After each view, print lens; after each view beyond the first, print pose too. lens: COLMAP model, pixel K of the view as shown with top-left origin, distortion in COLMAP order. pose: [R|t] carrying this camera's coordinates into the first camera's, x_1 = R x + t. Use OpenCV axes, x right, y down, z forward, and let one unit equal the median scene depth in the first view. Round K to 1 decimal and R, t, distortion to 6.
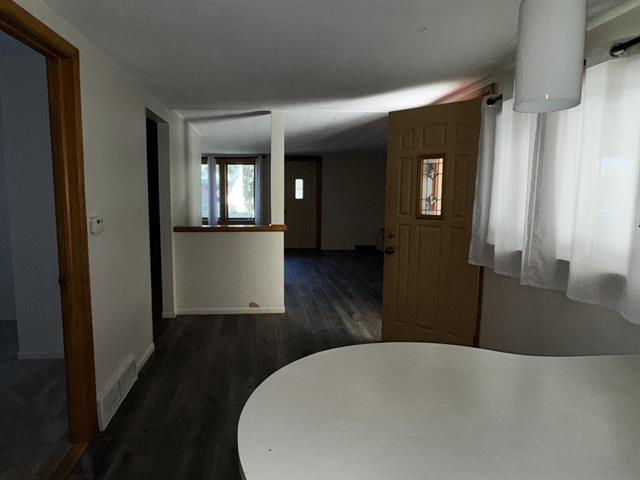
lens RADIAL K [[409.1, 0, 318.7], [0, 409.1, 242.1], [0, 0, 1]] dist [-0.008183, 0.006961]
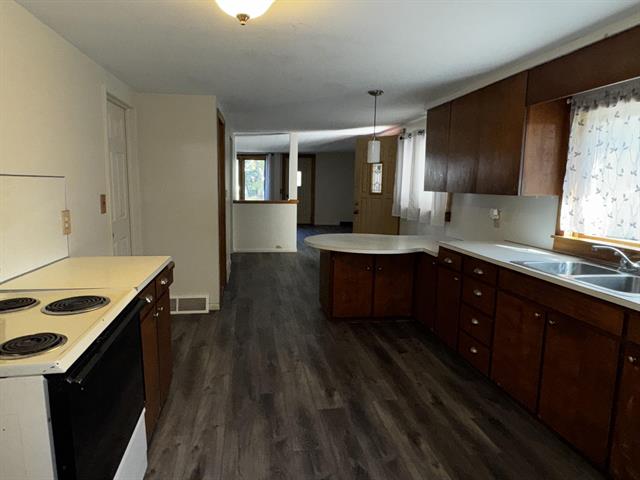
lens RADIAL K [[409.1, 0, 319.0], [0, 409.1, 244.7], [0, 0, 1]] dist [-0.008183, 0.006961]
pose [[0.999522, 0.002087, 0.030847, -0.045708], [-0.003027, 0.999532, 0.030451, 0.093300], [-0.030769, -0.030530, 0.999060, -0.716066]]
